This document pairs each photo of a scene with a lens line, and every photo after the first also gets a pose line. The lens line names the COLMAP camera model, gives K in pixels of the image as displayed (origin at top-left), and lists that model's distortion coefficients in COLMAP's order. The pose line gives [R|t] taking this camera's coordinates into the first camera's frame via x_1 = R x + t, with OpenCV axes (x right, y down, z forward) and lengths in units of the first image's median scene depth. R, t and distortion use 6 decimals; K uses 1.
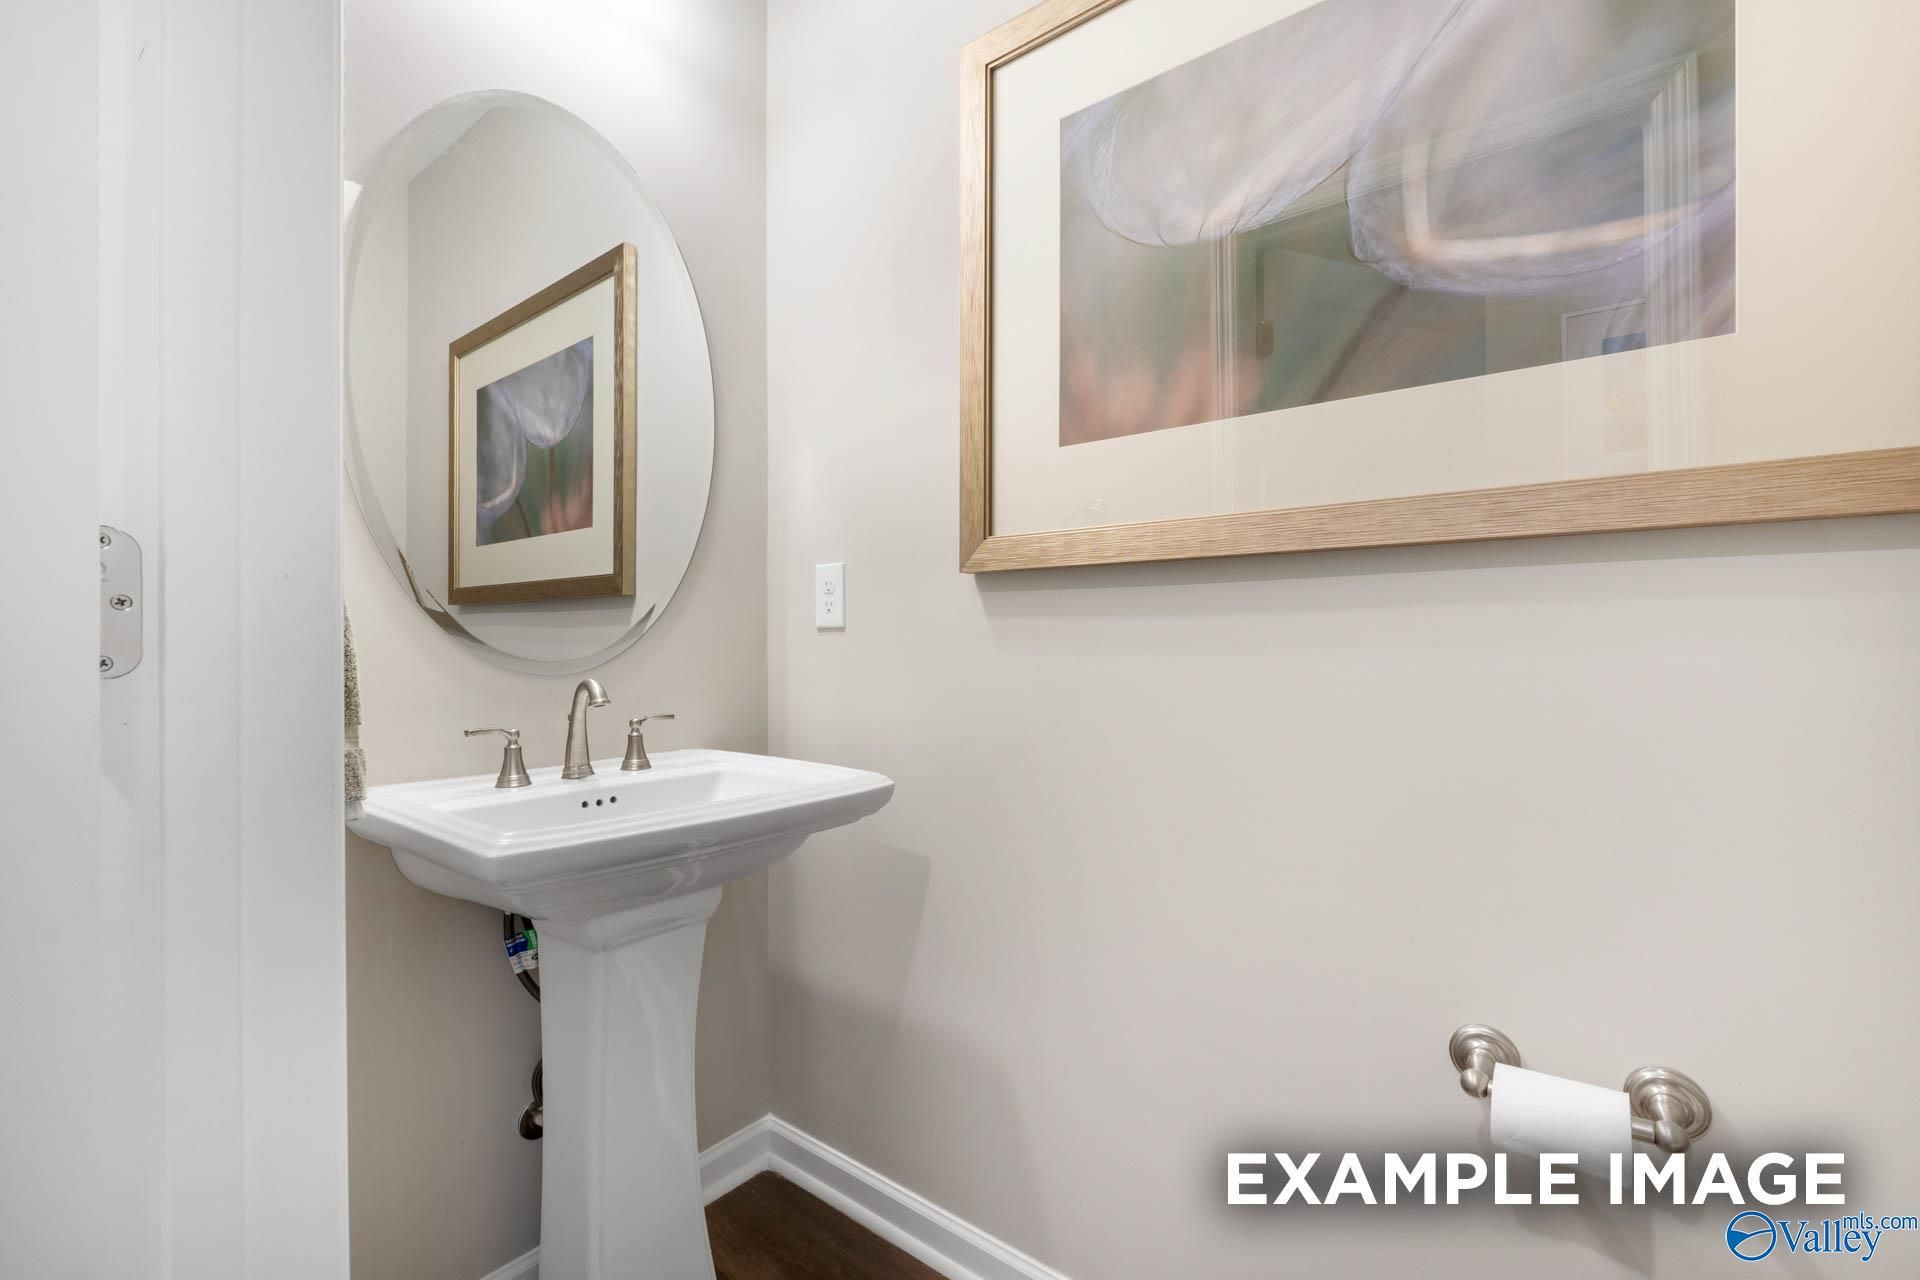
lens RADIAL K [[822.0, 0, 960.0], [0, 822.0, 640.0], [0, 0, 1]] dist [-0.012584, -0.000513]
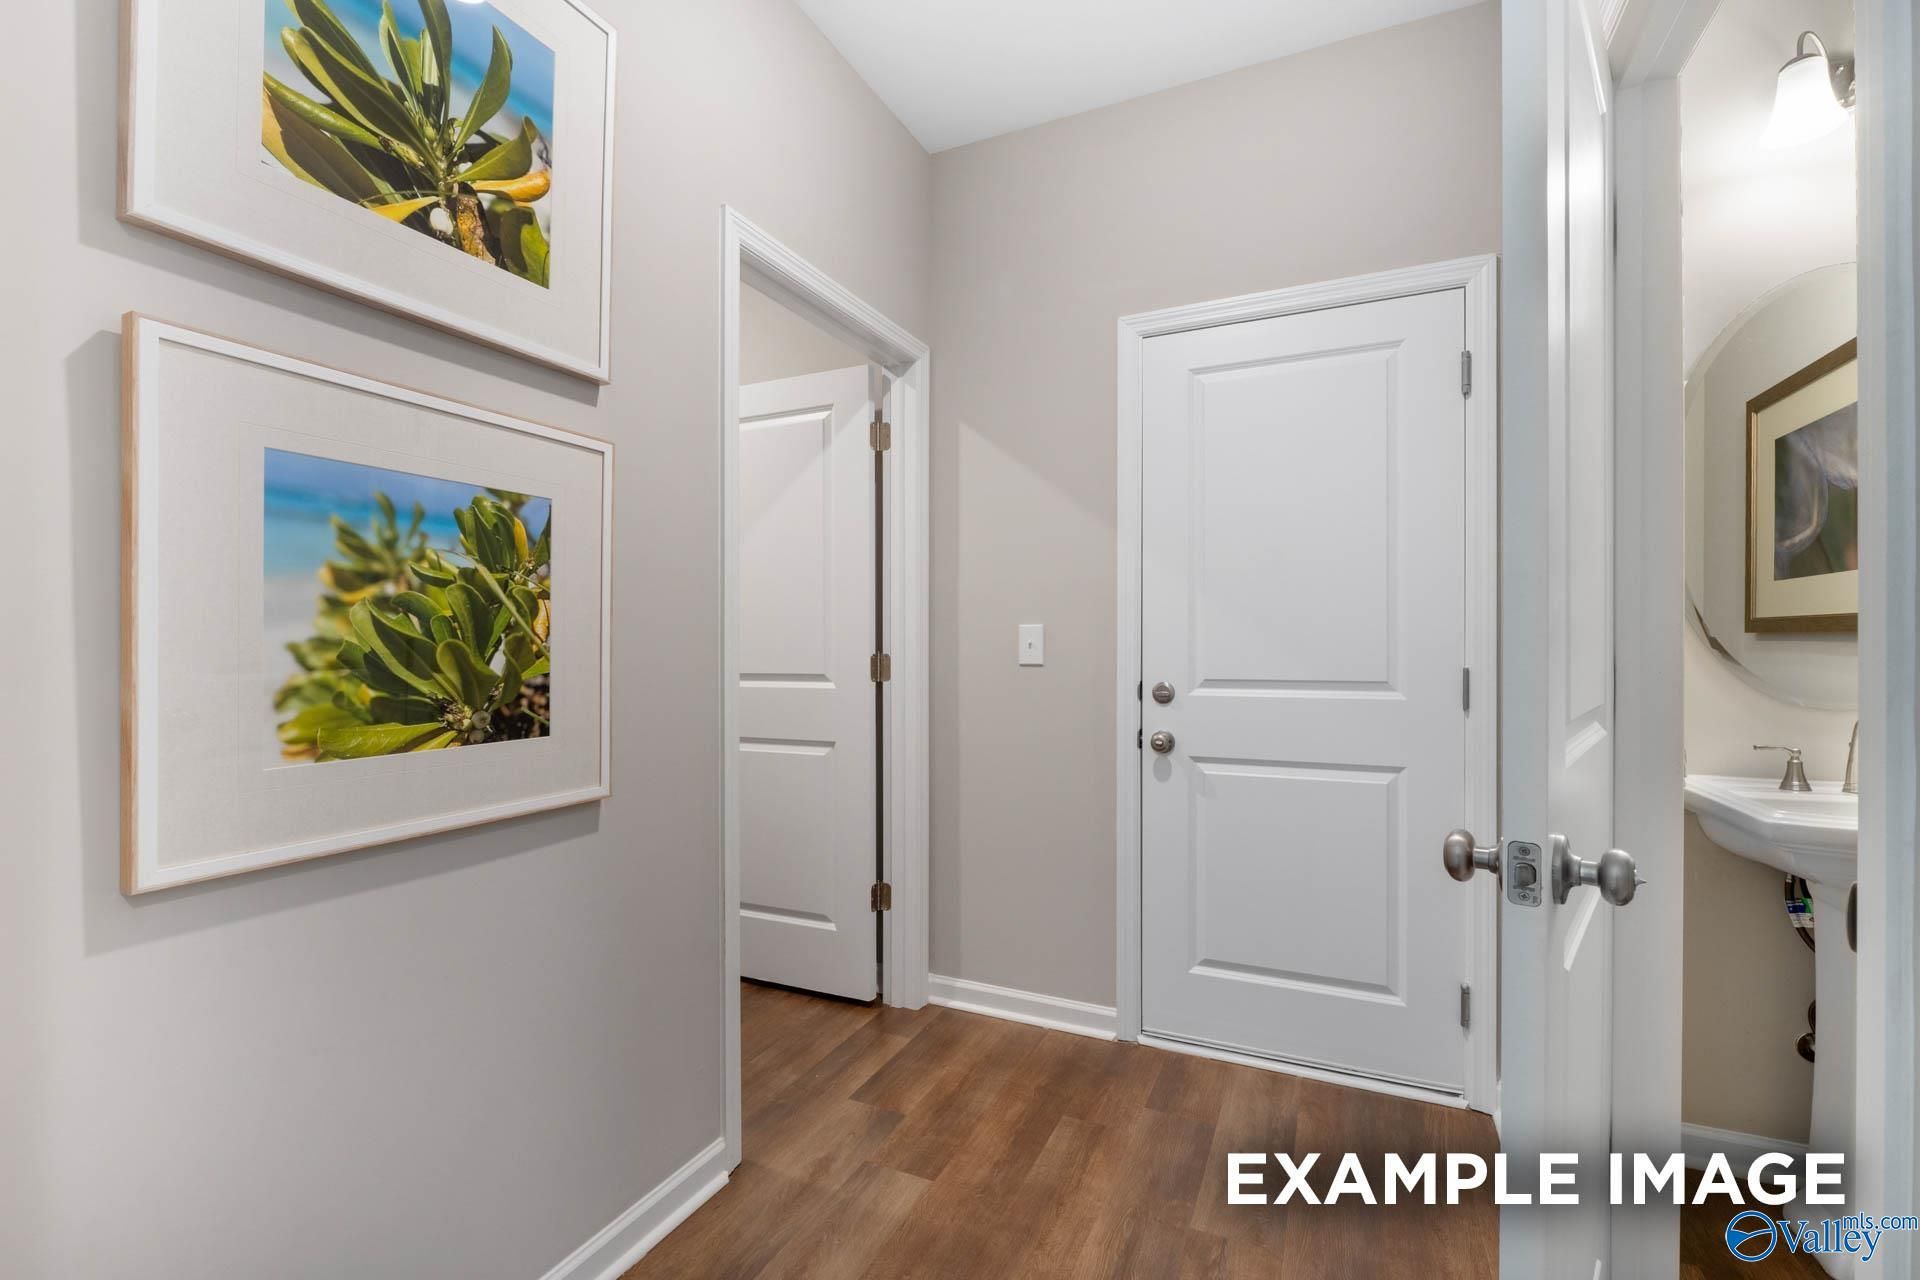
lens RADIAL K [[822.0, 0, 960.0], [0, 822.0, 640.0], [0, 0, 1]] dist [-0.012584, -0.000513]
pose [[0.237597, 0.011532, -0.971295, 0.244415], [0.003242, 0.999915, 0.012665, -0.052810], [0.971358, -0.006158, 0.237539, -0.380180]]
